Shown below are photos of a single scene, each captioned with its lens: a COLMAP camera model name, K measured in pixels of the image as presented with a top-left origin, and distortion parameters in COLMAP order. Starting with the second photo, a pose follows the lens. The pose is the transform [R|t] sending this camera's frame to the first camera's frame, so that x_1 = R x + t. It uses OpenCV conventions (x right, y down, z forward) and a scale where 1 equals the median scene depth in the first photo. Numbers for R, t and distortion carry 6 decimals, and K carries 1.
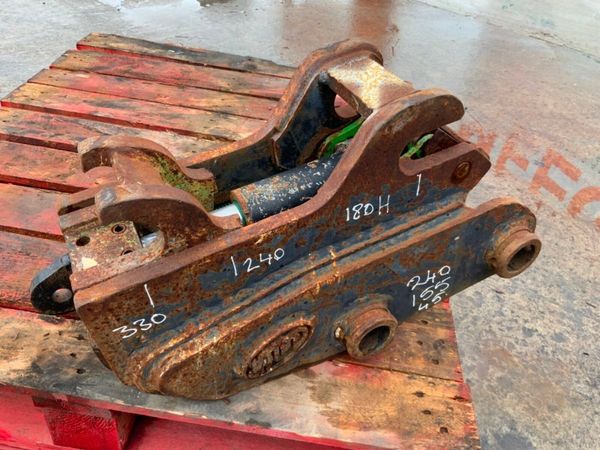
lens RADIAL K [[499.6, 0, 306.1], [0, 499.6, 216.3], [0, 0, 1]] dist [0.059040, -0.111332]
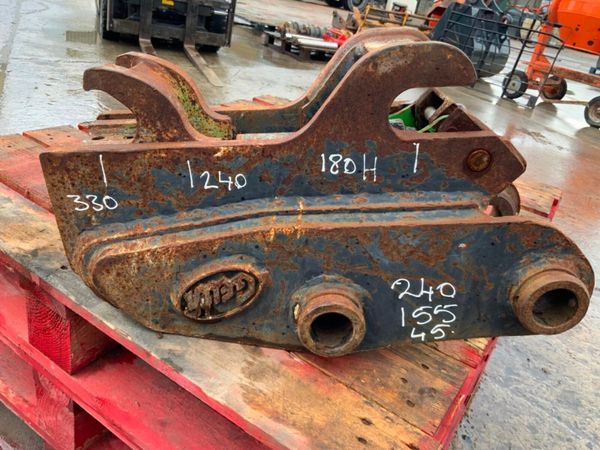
lens RADIAL K [[499.6, 0, 303.2], [0, 499.6, 218.9], [0, 0, 1]] dist [0.059040, -0.111332]
pose [[0.894769, 0.227444, -0.384263, 0.405559], [-0.319275, 0.927496, -0.194461, 0.268438], [0.312173, 0.296683, 0.902512, 0.174430]]
